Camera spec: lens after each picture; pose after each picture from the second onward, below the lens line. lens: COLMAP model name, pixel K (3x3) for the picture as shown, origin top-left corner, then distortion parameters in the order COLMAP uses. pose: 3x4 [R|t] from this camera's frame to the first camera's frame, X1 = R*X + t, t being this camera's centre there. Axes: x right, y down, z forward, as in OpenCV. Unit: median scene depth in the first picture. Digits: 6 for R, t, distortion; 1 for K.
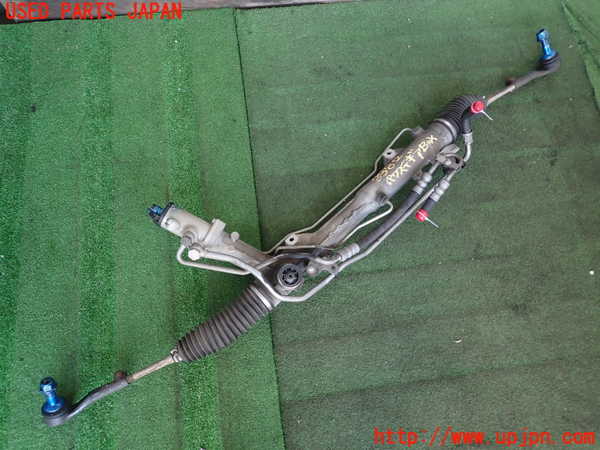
lens RADIAL K [[443.5, 0, 309.5], [0, 443.5, 225.2], [0, 0, 1]] dist [0.004700, 0.000911]
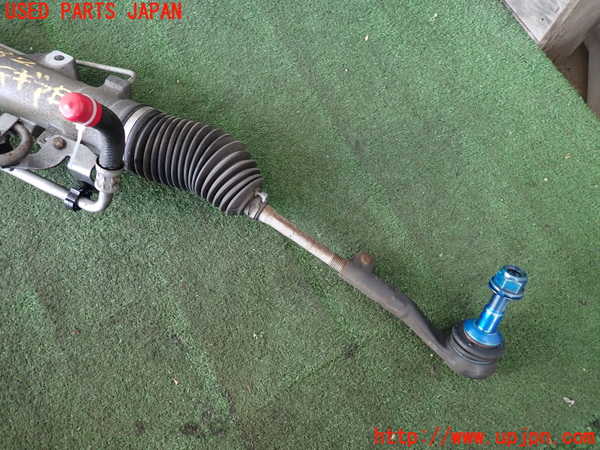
lens RADIAL K [[443.5, 0, 309.5], [0, 443.5, 225.2], [0, 0, 1]] dist [0.004700, 0.000911]
pose [[0.366779, 0.885505, -0.285225, 0.601951], [-0.869567, 0.435288, 0.233189, -0.450889], [0.330646, 0.162494, 0.929661, 0.715002]]
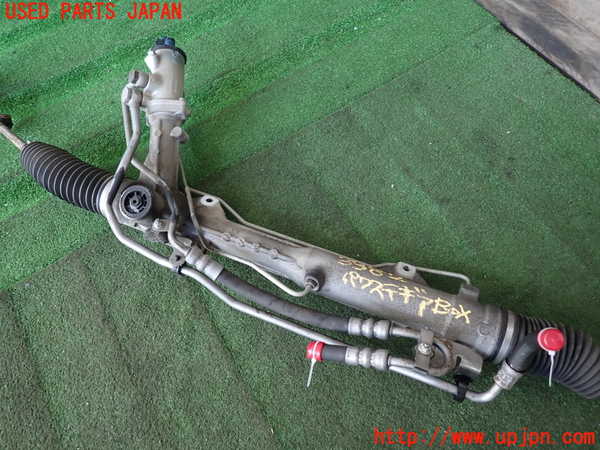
lens RADIAL K [[443.5, 0, 309.5], [0, 443.5, 225.2], [0, 0, 1]] dist [0.004700, 0.000911]
pose [[0.410411, 0.775485, -0.479776, 0.387753], [-0.840210, 0.526060, 0.131561, -0.170849], [0.354415, 0.349119, 0.867471, 0.437804]]
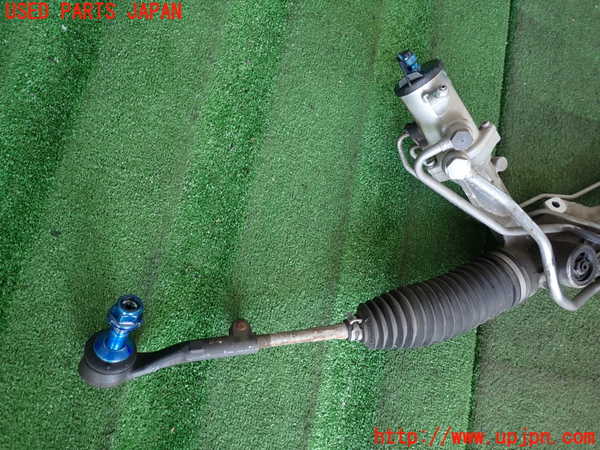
lens RADIAL K [[443.5, 0, 309.5], [0, 443.5, 225.2], [0, 0, 1]] dist [0.004700, 0.000911]
pose [[0.919224, 0.356344, 0.167467, -0.430507], [-0.369931, 0.927283, 0.057430, 0.144715], [-0.134824, -0.114742, 0.984204, 0.428067]]
